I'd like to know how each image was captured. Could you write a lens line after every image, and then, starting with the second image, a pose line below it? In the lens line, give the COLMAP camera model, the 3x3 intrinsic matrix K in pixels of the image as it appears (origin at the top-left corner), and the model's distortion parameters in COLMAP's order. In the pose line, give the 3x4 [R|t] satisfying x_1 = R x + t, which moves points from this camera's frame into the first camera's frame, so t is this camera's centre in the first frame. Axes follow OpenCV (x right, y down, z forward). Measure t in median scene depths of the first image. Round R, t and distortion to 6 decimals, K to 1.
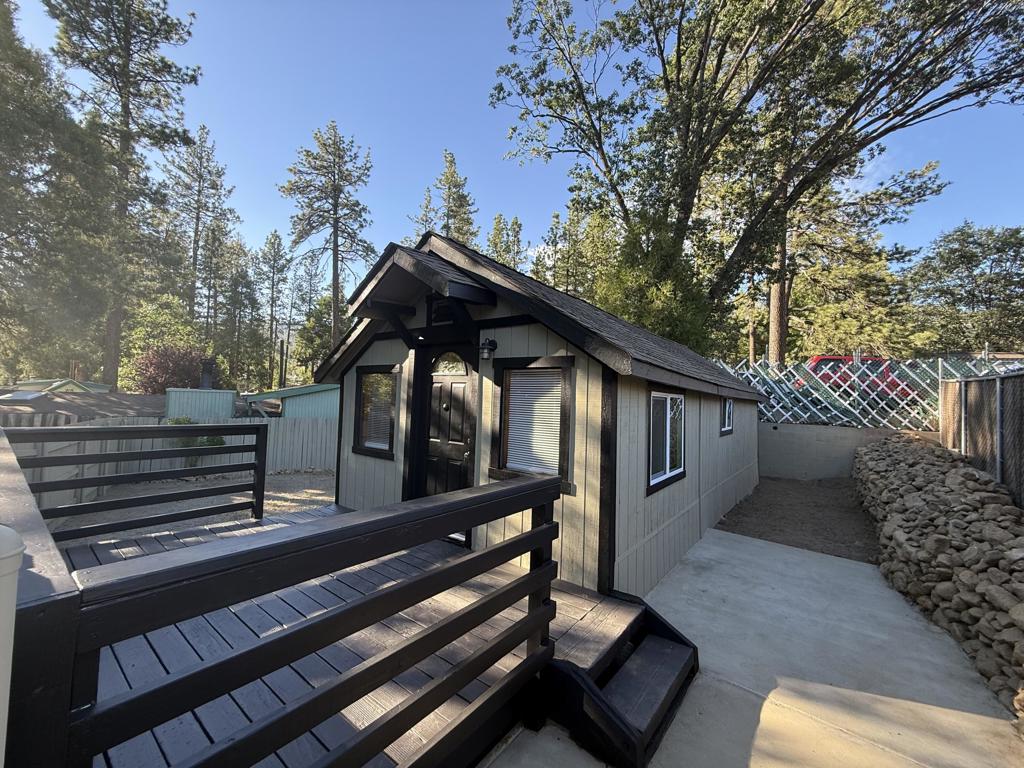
lens RADIAL K [[404.0, 0, 506.3], [0, 404.0, 383.3], [0, 0, 1]] dist [-0.001426, -0.000079]
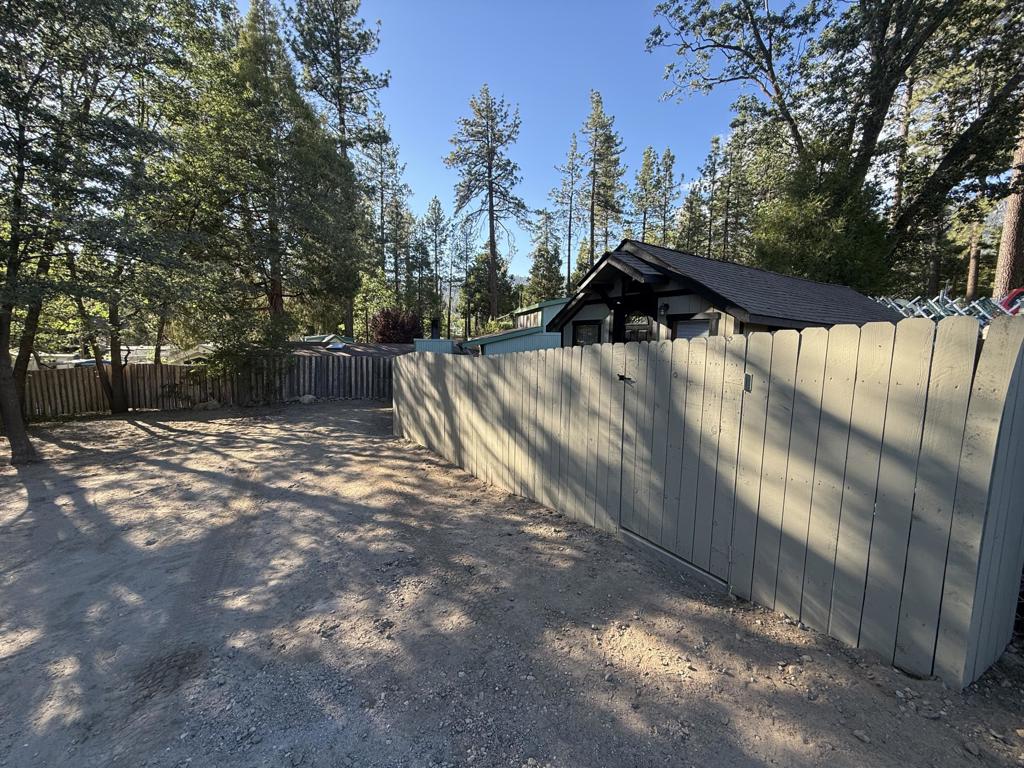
lens RADIAL K [[404.0, 0, 506.3], [0, 404.0, 383.3], [0, 0, 1]] dist [-0.001426, -0.000079]
pose [[0.942141, 0.015083, -0.334876, -0.018709], [0.028980, 0.991582, 0.126196, -0.001620], [0.333960, -0.128599, 0.933773, -0.171082]]
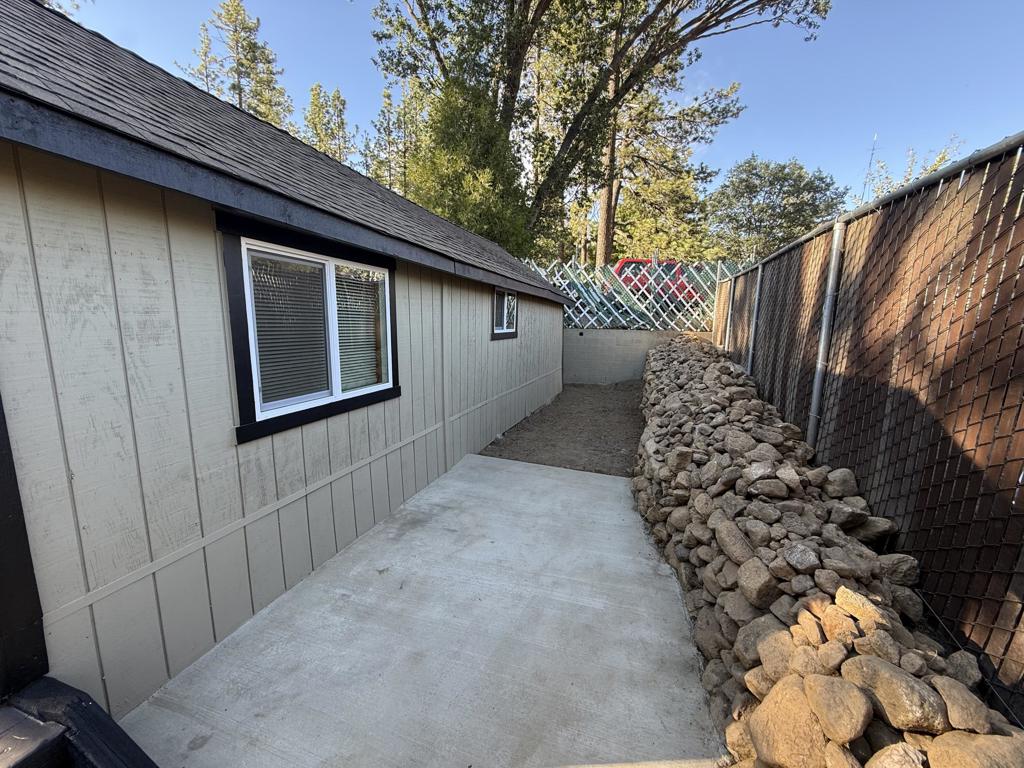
lens RADIAL K [[404.0, 0, 506.3], [0, 404.0, 383.3], [0, 0, 1]] dist [-0.001426, -0.000079]
pose [[0.943568, -0.070642, 0.323558, 0.096154], [0.006322, 0.980650, 0.195669, 0.019654], [-0.331119, -0.182582, 0.925756, 0.078414]]
